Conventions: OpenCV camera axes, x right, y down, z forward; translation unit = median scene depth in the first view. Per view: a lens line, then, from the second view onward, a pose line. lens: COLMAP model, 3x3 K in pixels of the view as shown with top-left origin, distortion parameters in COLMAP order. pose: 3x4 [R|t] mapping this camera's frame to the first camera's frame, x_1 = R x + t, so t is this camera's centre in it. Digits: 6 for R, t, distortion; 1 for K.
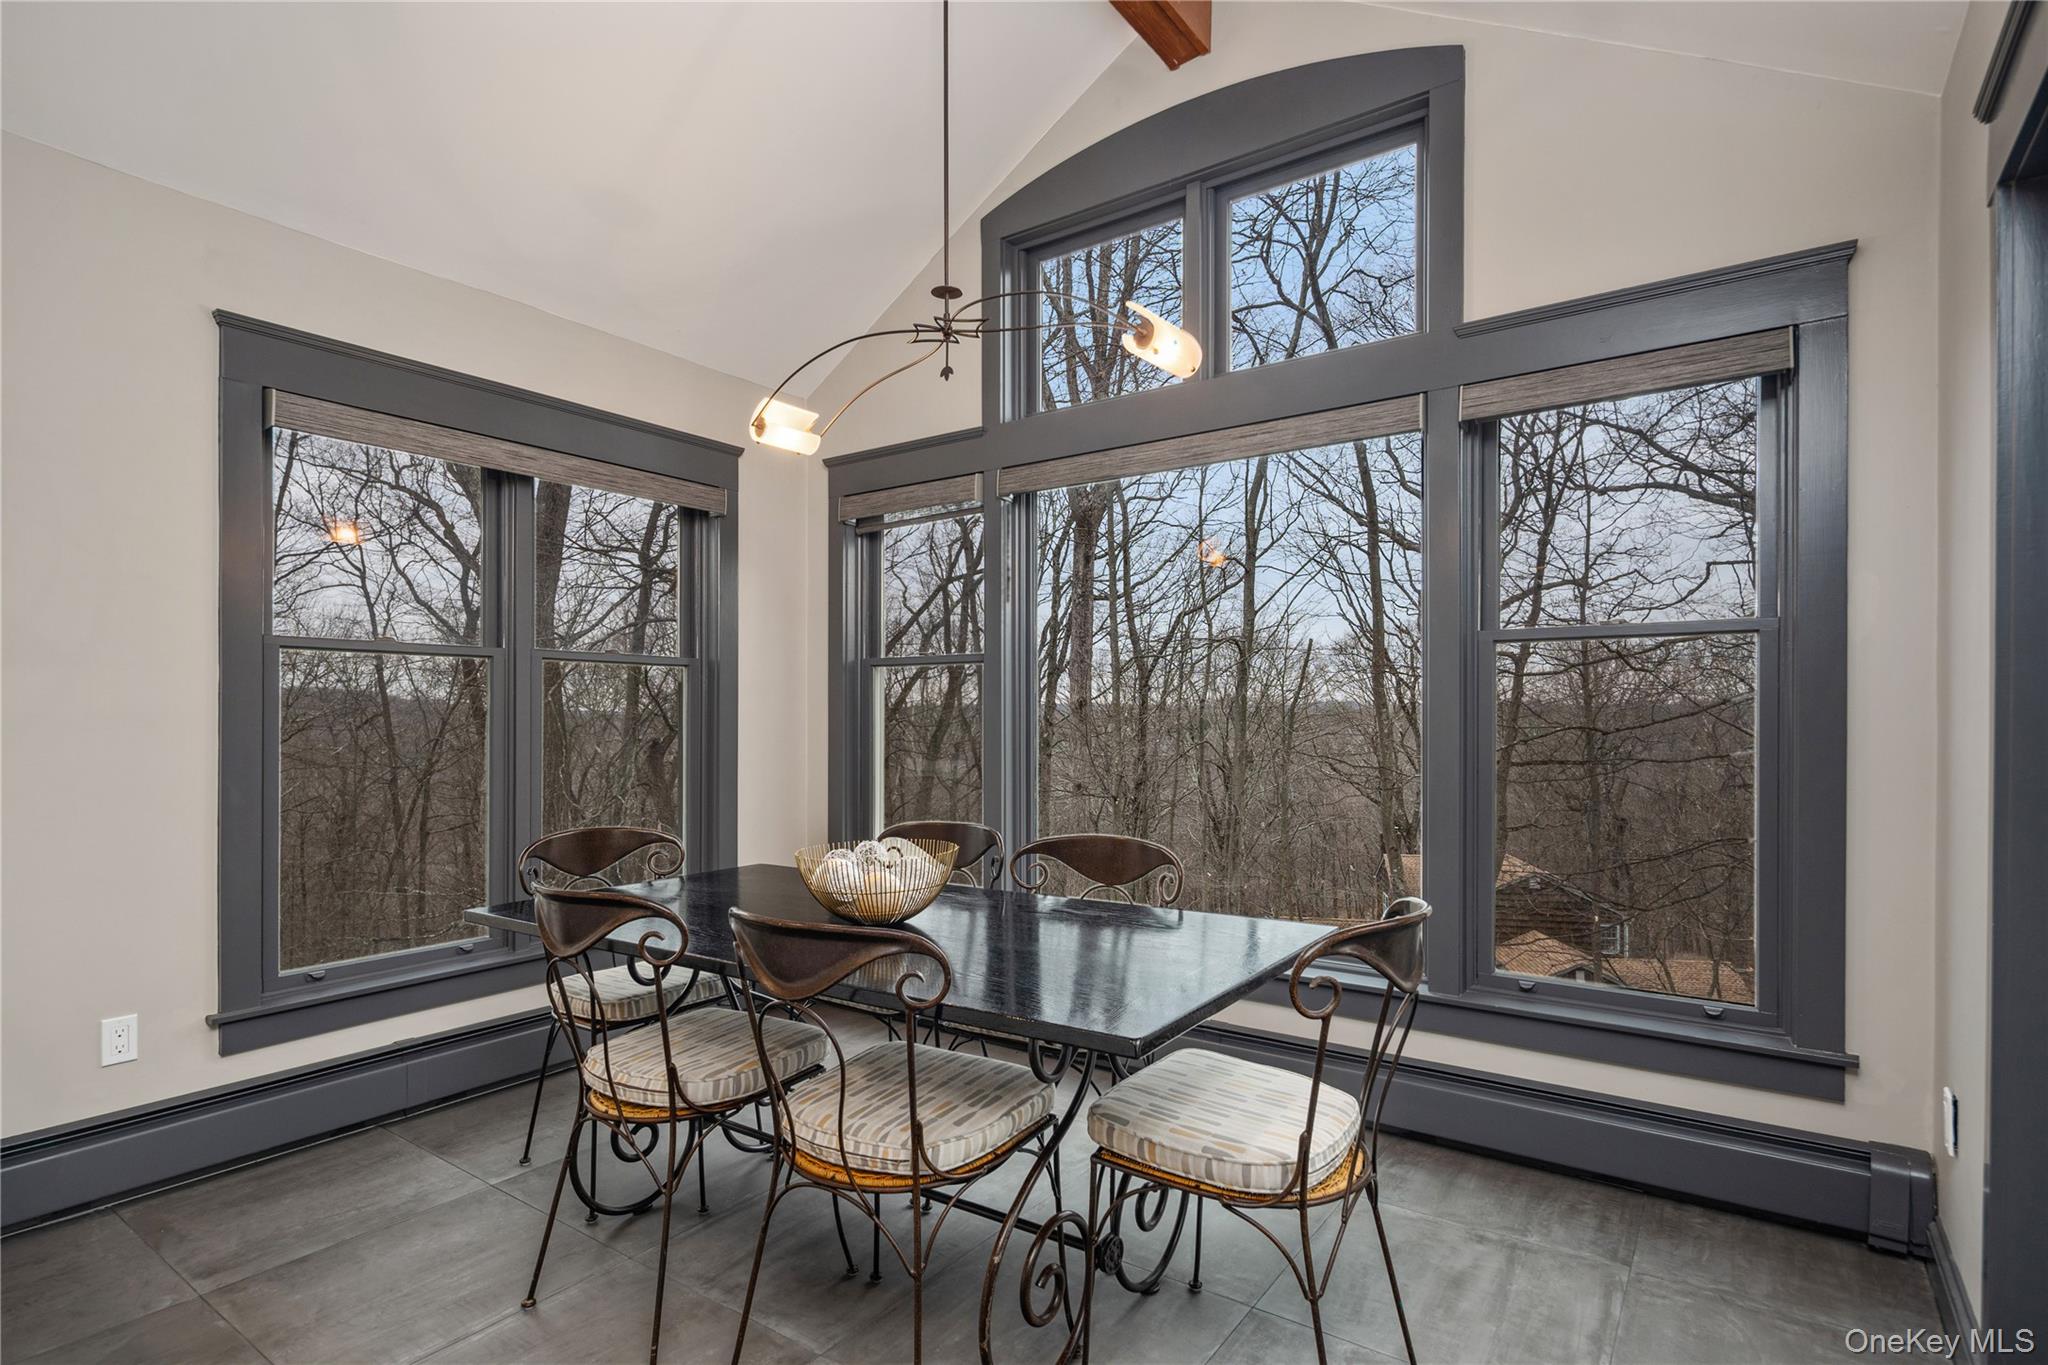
lens RADIAL K [[1009.1, 0, 1019.9], [0, 1009.1, 715.7], [0, 0, 1]] dist [0.002120, 0.000395]
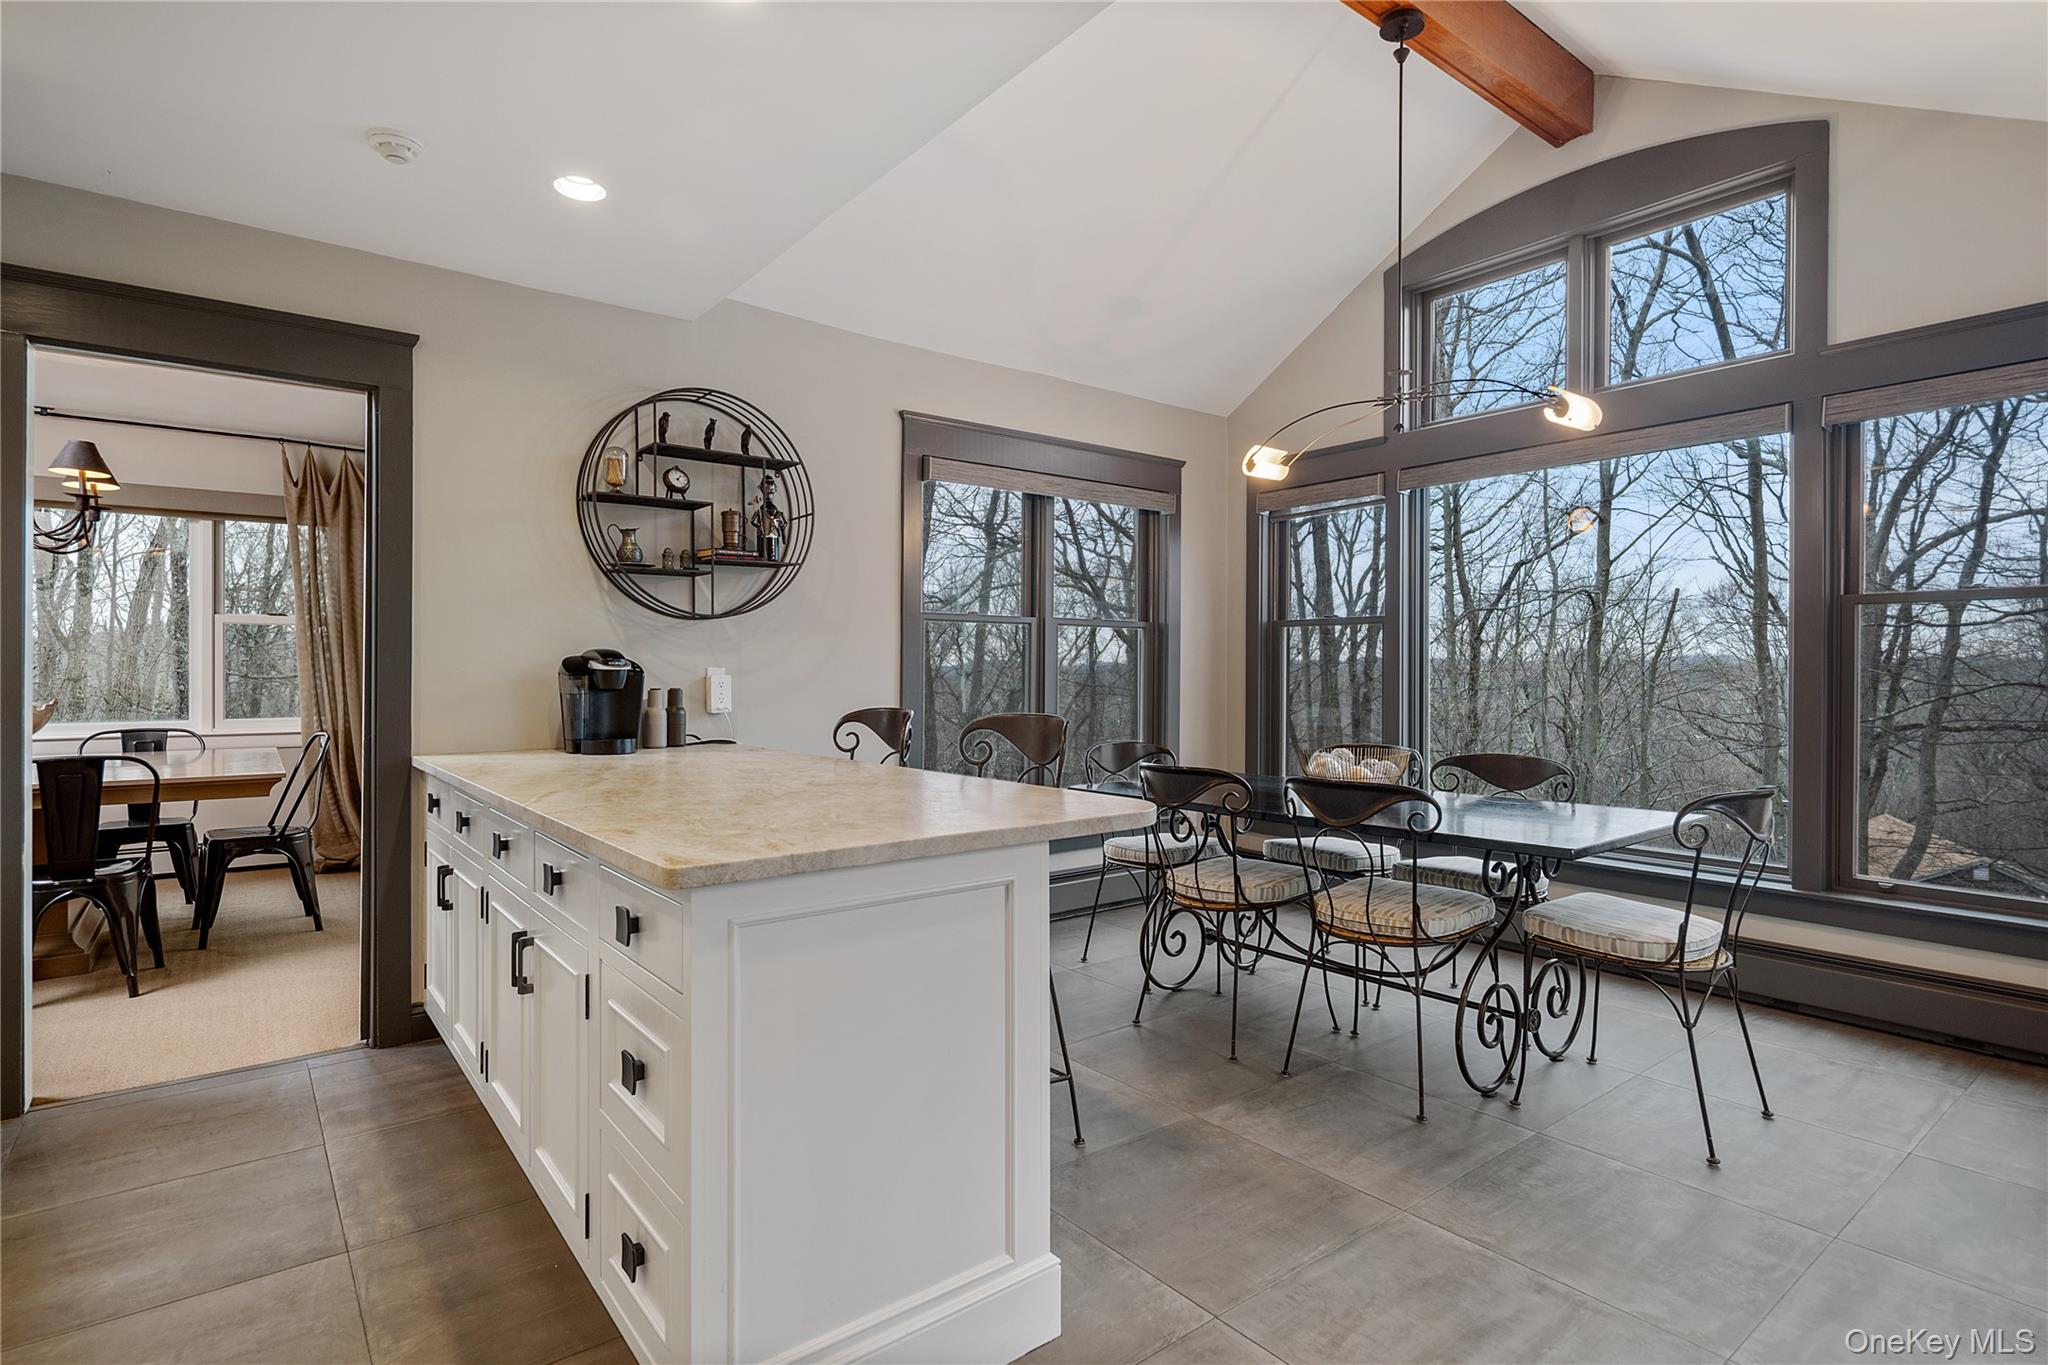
lens RADIAL K [[1010.7, 0, 1020.7], [0, 1010.7, 674.0], [0, 0, 1]] dist [0.000369, -0.001445]
pose [[0.957131, 0.003471, -0.289634, -0.101768], [-0.002514, 0.999990, 0.003675, 0.006462], [0.289644, -0.002789, 0.957130, -0.326988]]
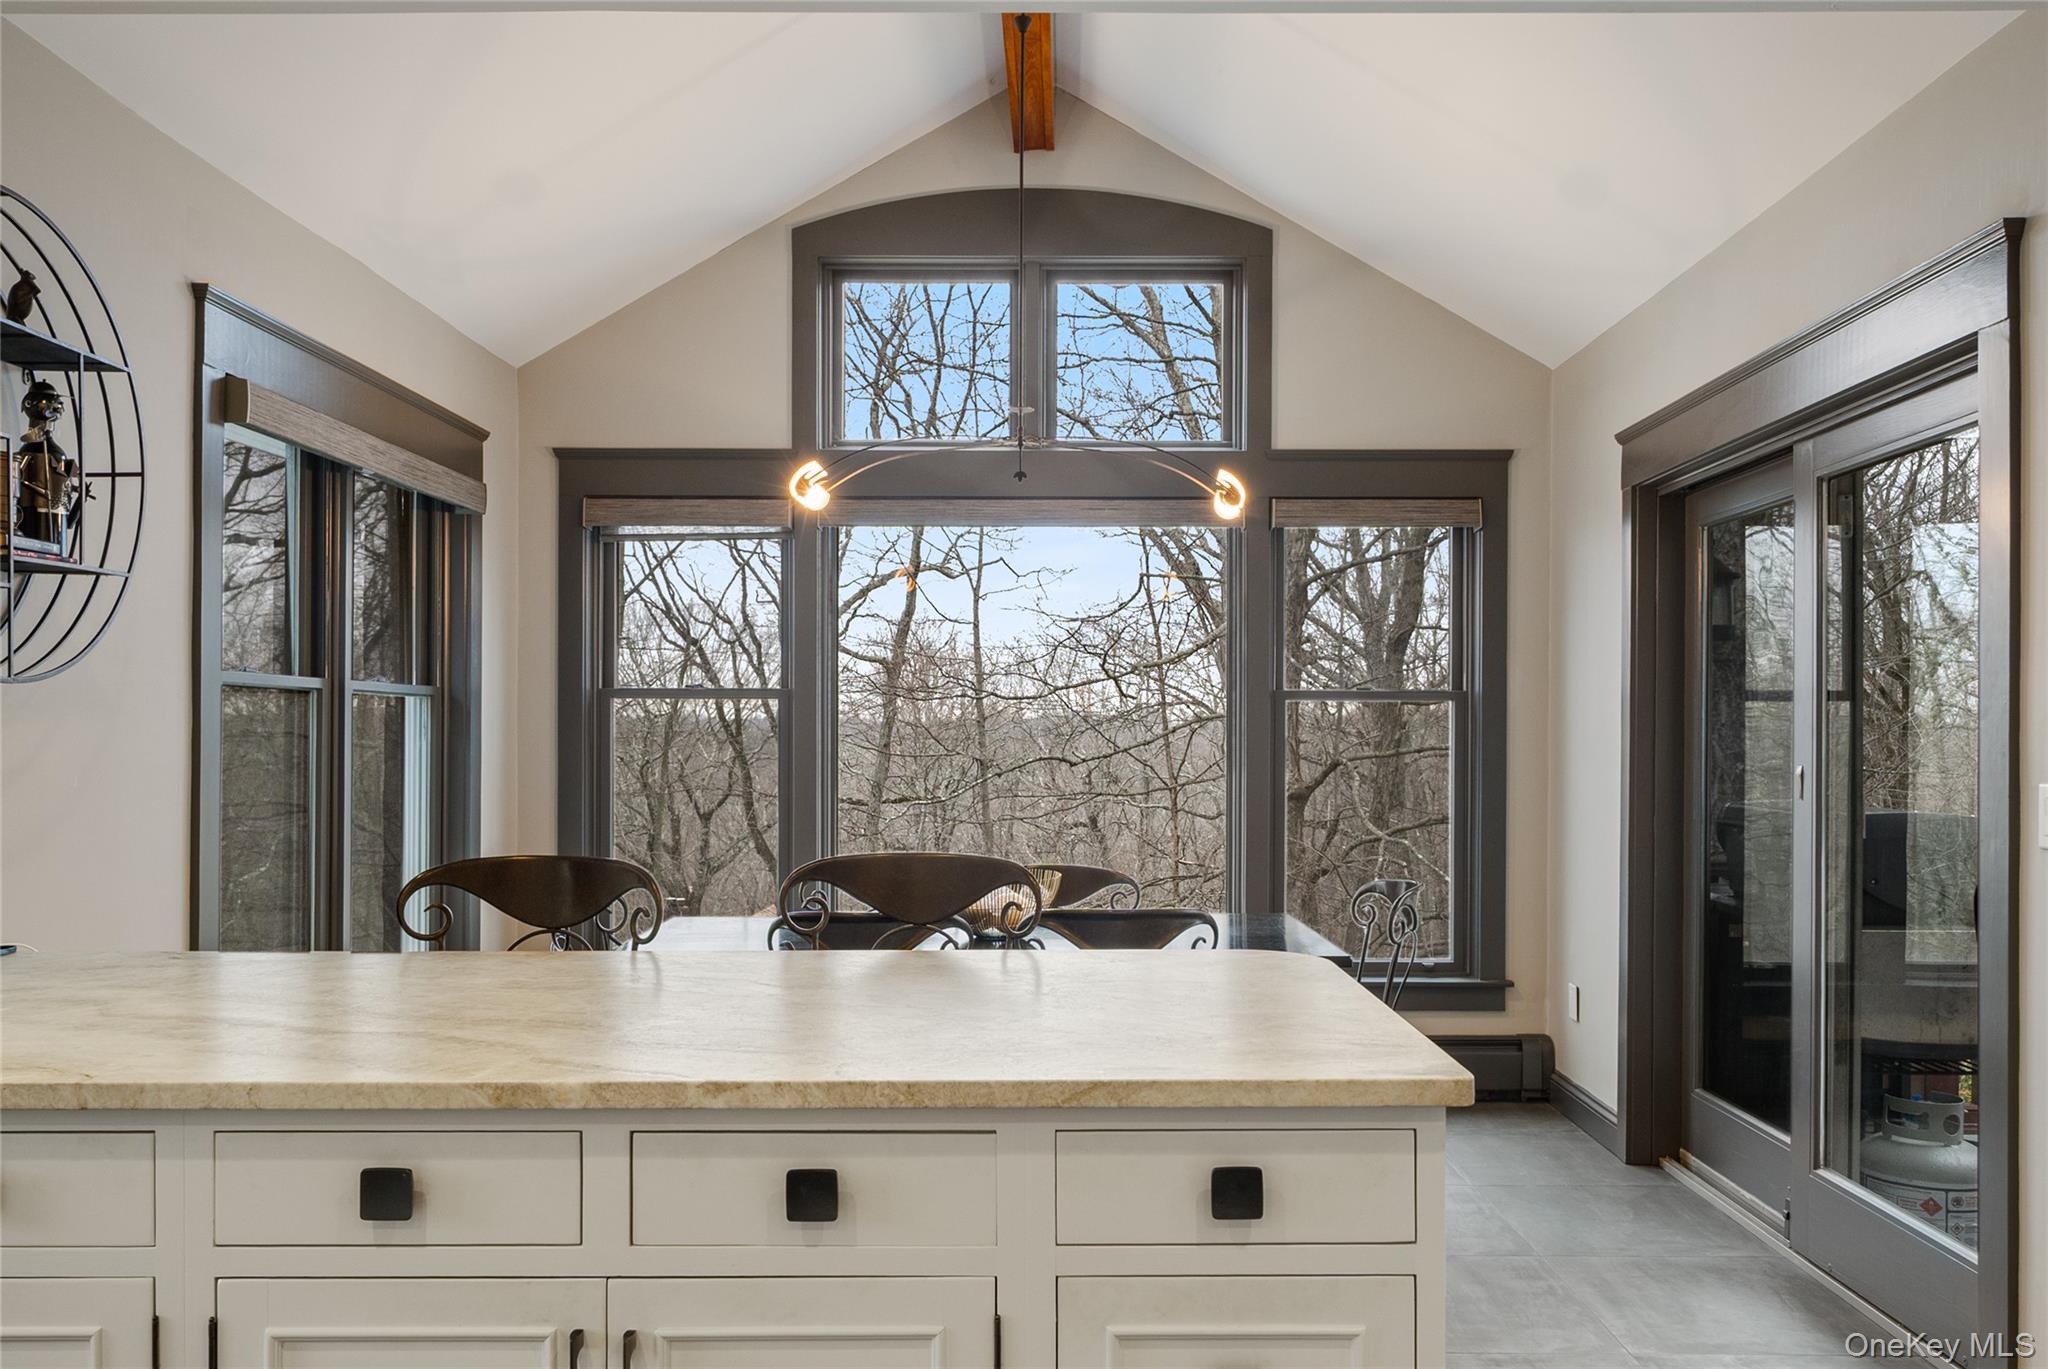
lens RADIAL K [[1583.1, 0, 1032.1], [0, 1583.1, 723.7], [0, 0, 1]] dist [0.002981, -0.000215]
pose [[0.817415, 0.004628, 0.576030, -0.679987], [-0.001724, 0.999983, -0.005588, -0.021541], [-0.576046, 0.003575, 0.817409, -0.320098]]
